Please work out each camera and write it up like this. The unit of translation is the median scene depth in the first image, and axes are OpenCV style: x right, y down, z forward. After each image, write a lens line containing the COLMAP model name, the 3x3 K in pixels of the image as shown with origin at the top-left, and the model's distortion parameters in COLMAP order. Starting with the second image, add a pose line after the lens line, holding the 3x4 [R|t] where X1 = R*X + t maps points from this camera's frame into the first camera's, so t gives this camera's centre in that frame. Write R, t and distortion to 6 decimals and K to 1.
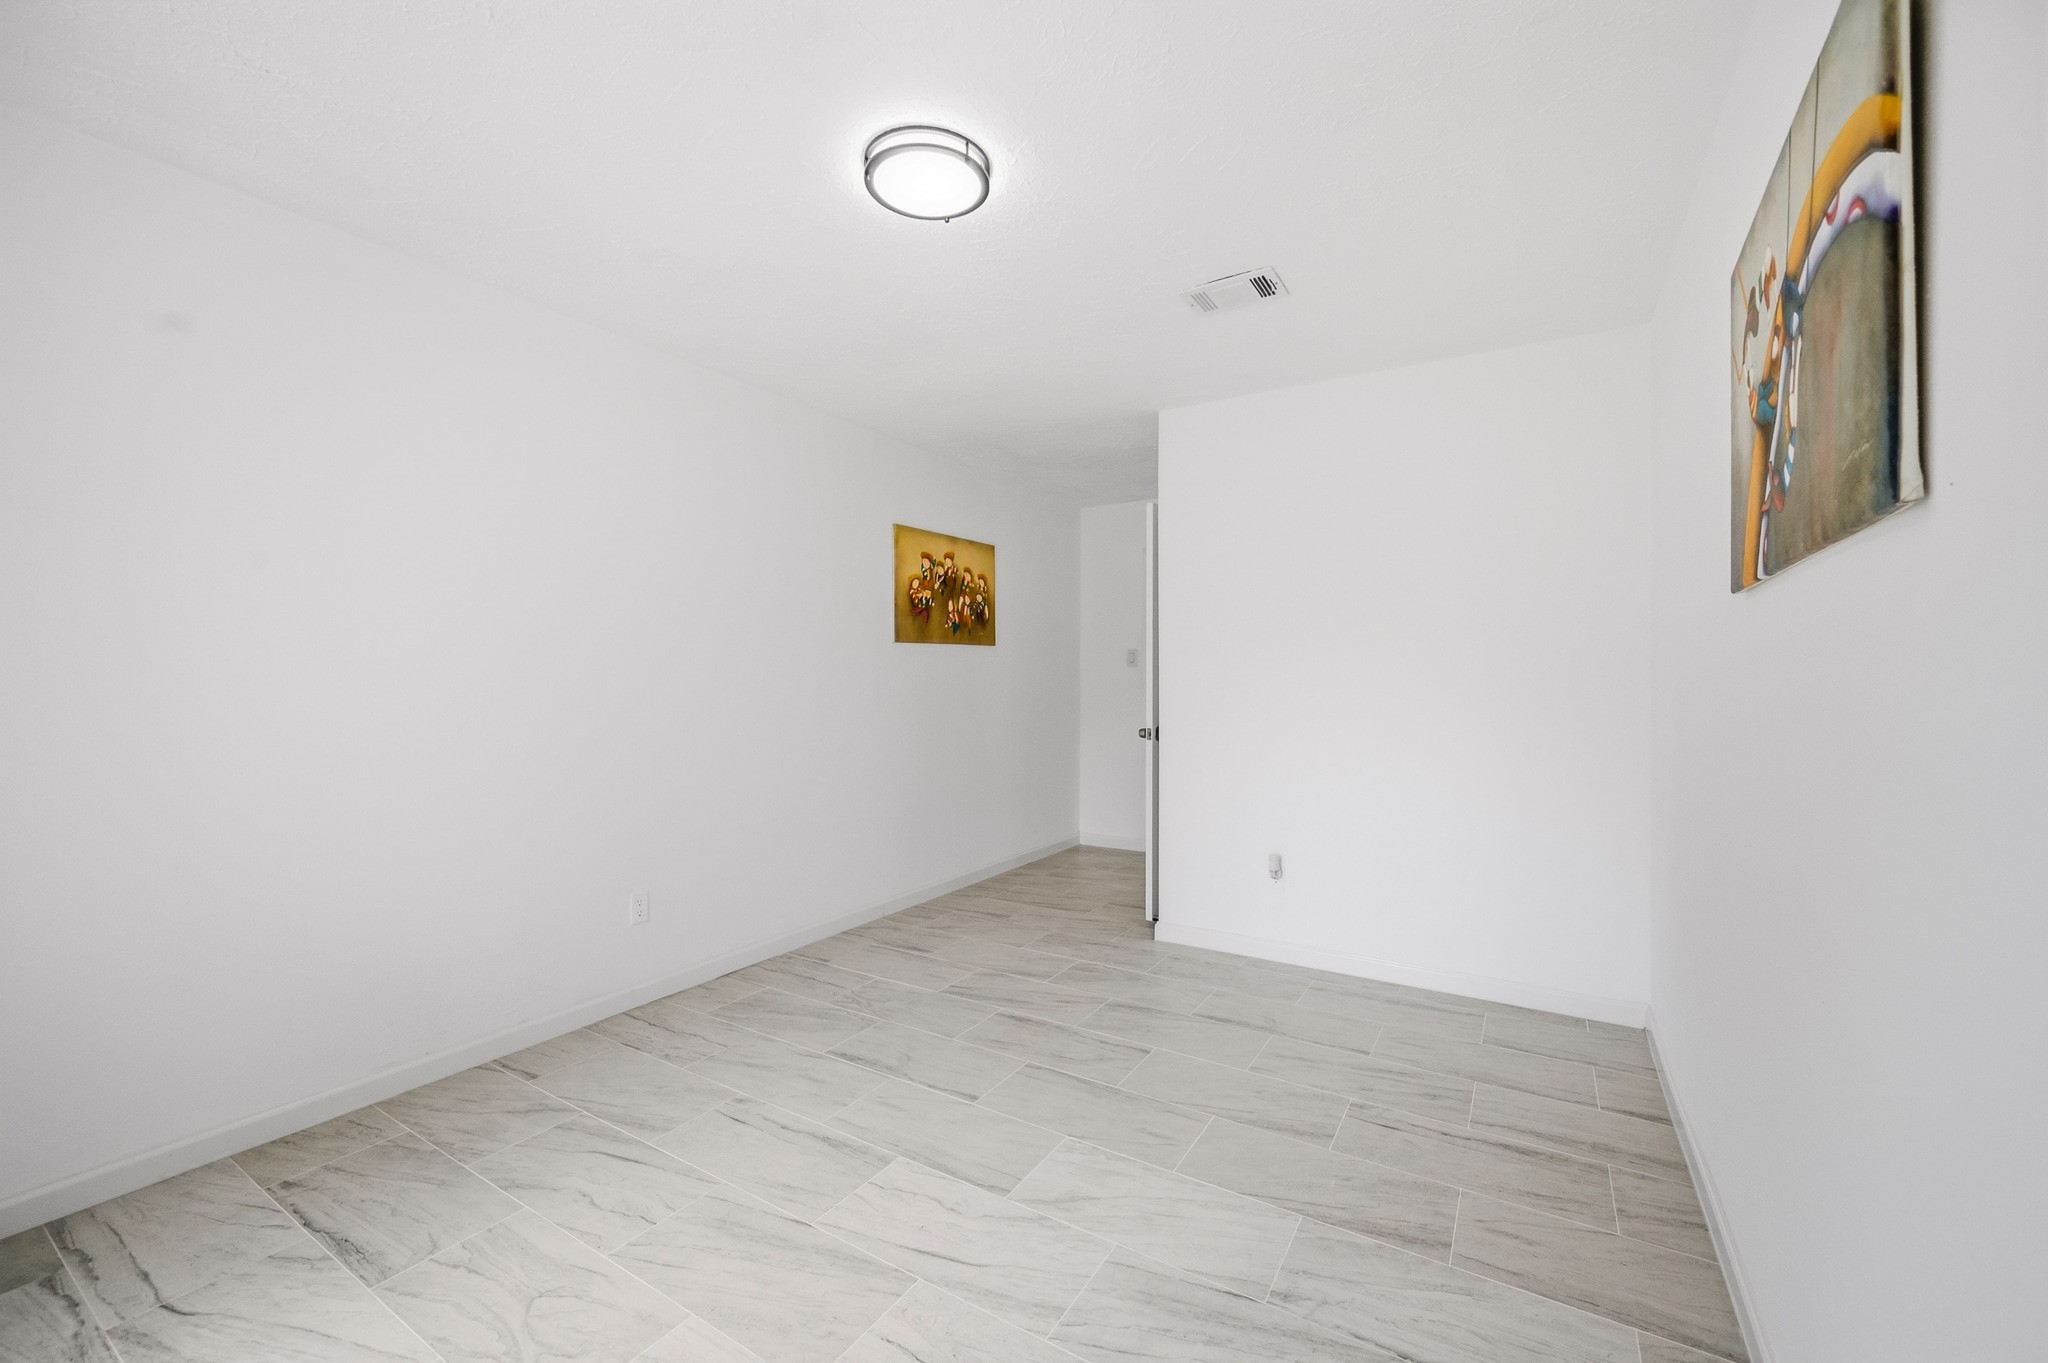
lens RADIAL K [[821.5, 0, 1024.8], [0, 821.5, 682.5], [0, 0, 1]] dist [0.002573, 0.000185]
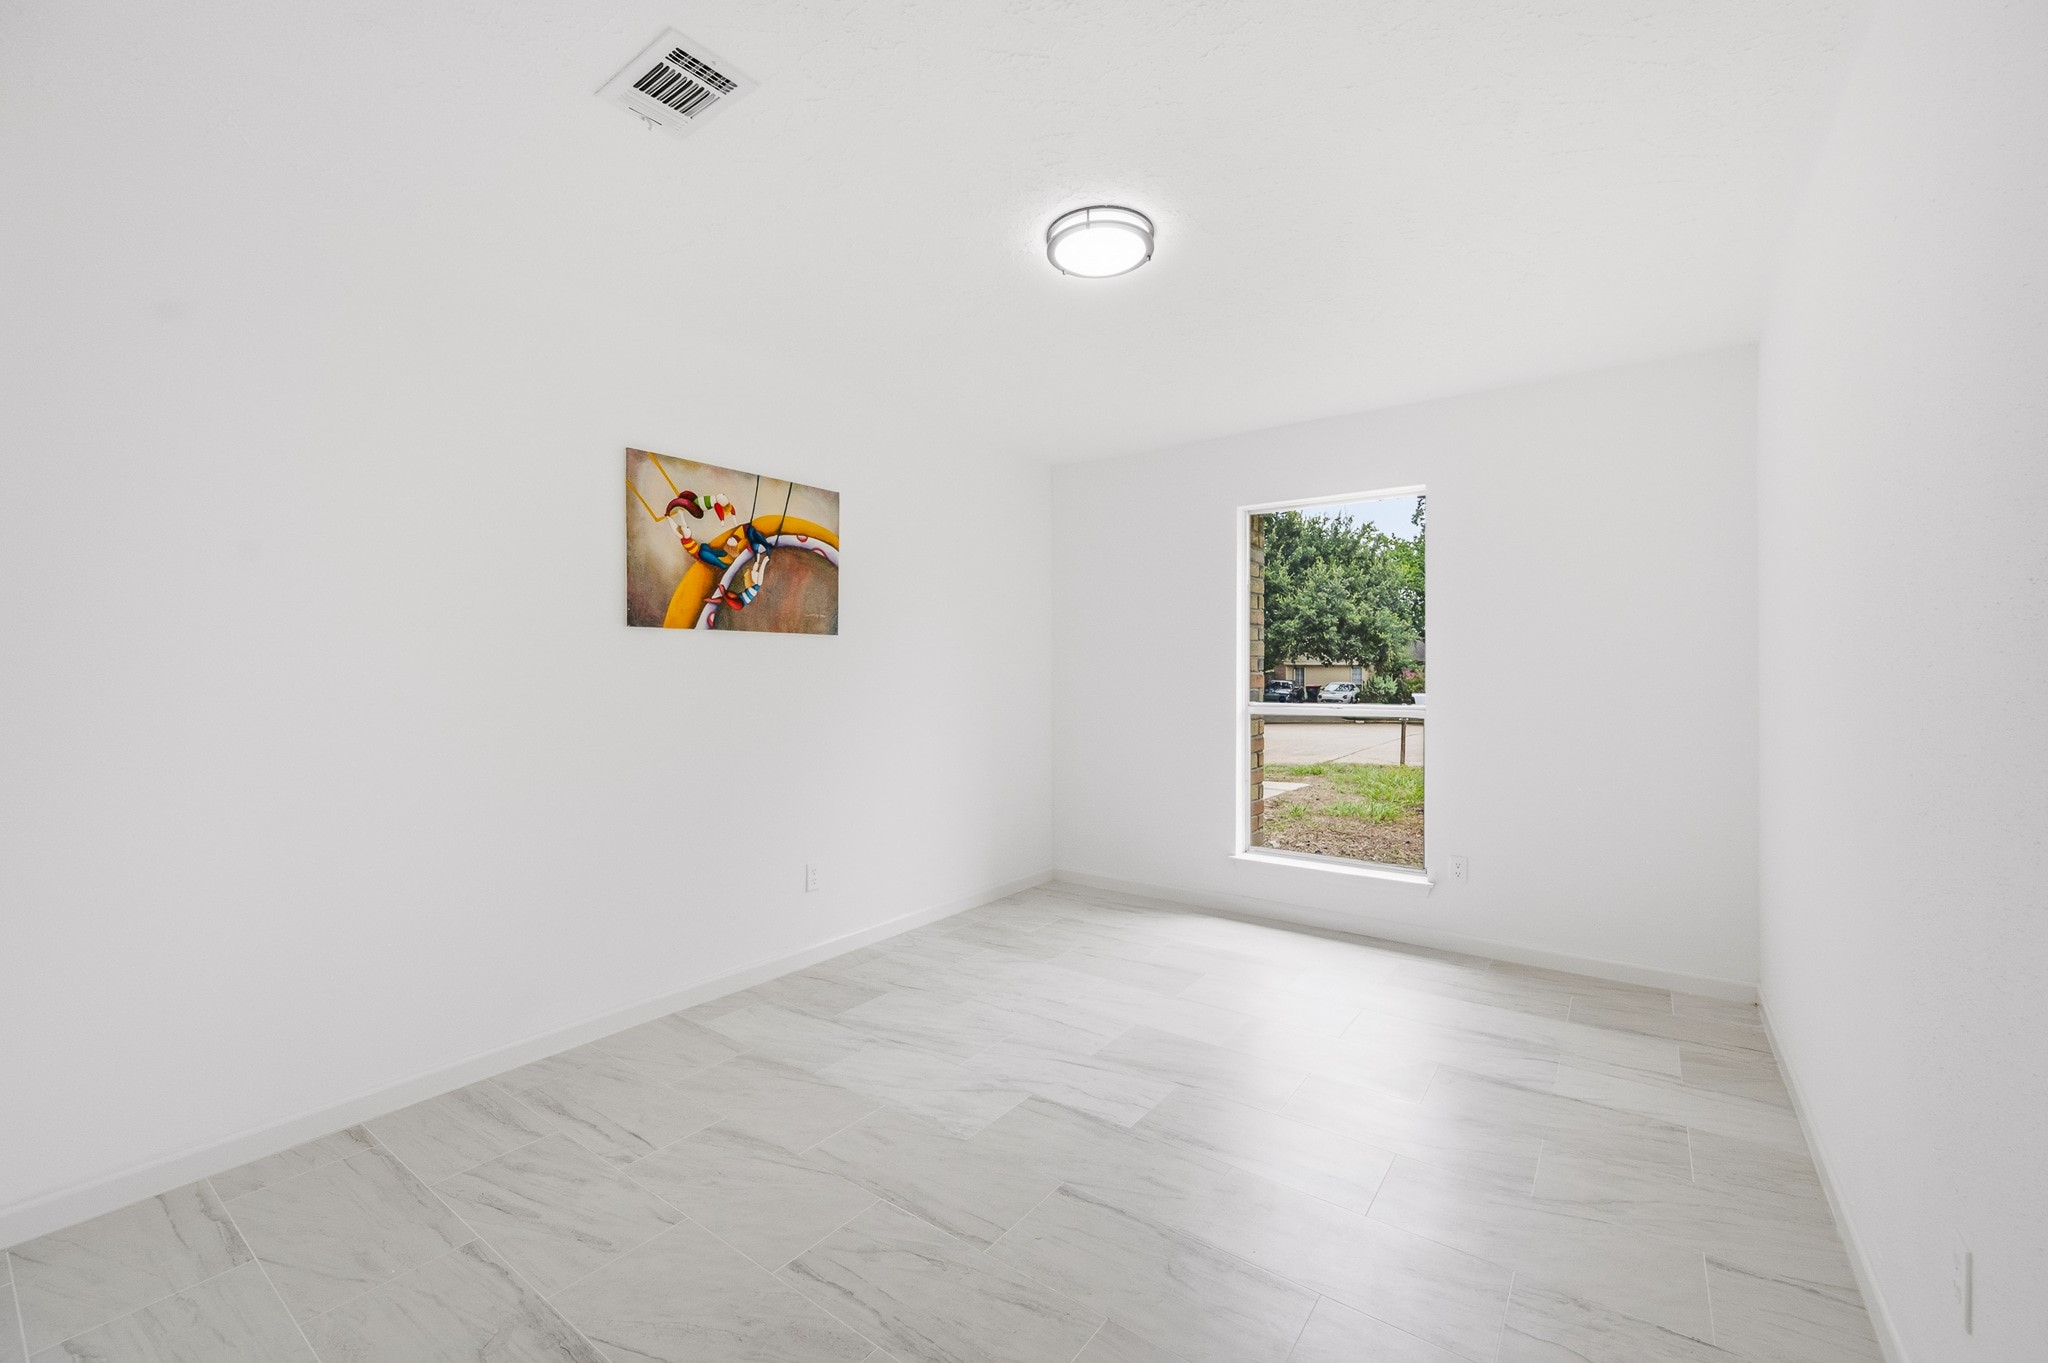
lens RADIAL K [[821.5, 0, 1030.4], [0, 821.5, 676.1], [0, 0, 1]] dist [0.002573, 0.000185]
pose [[-0.997757, 0.000544, 0.066941, -0.077019], [0.000853, 0.999989, 0.004579, -0.006696], [-0.066938, 0.004626, -0.997746, 1.660529]]
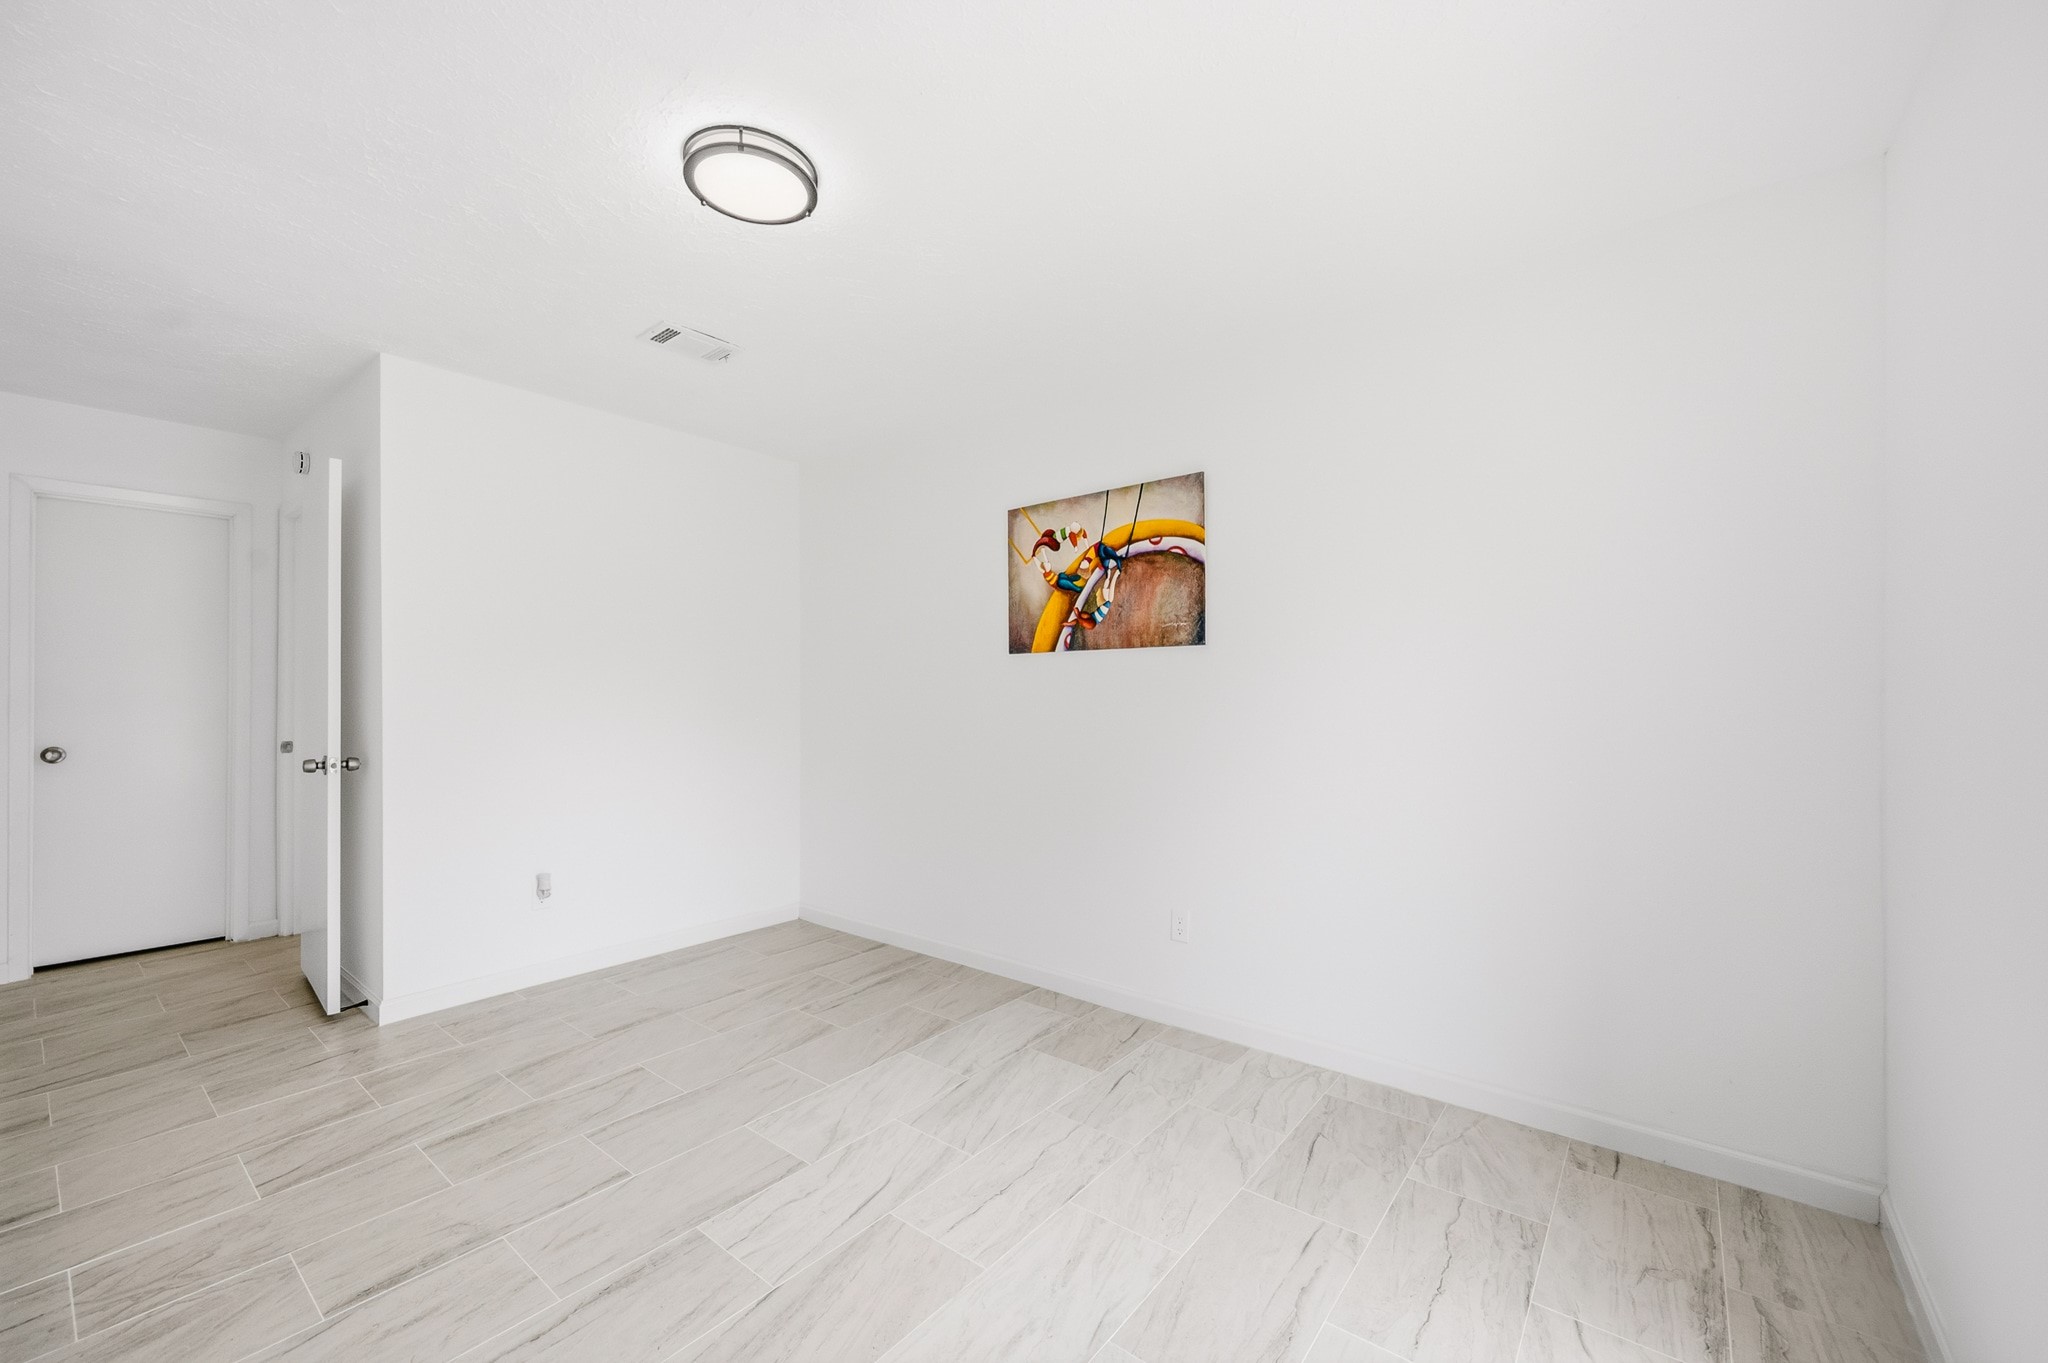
lens RADIAL K [[821.5, 0, 1030.1], [0, 821.5, 690.4], [0, 0, 1]] dist [0.002573, 0.000185]
pose [[0.105456, 0.003130, 0.994419, -0.810873], [0.002499, 0.999991, -0.003412, -0.003019], [-0.994421, 0.002845, 0.105447, 0.437545]]
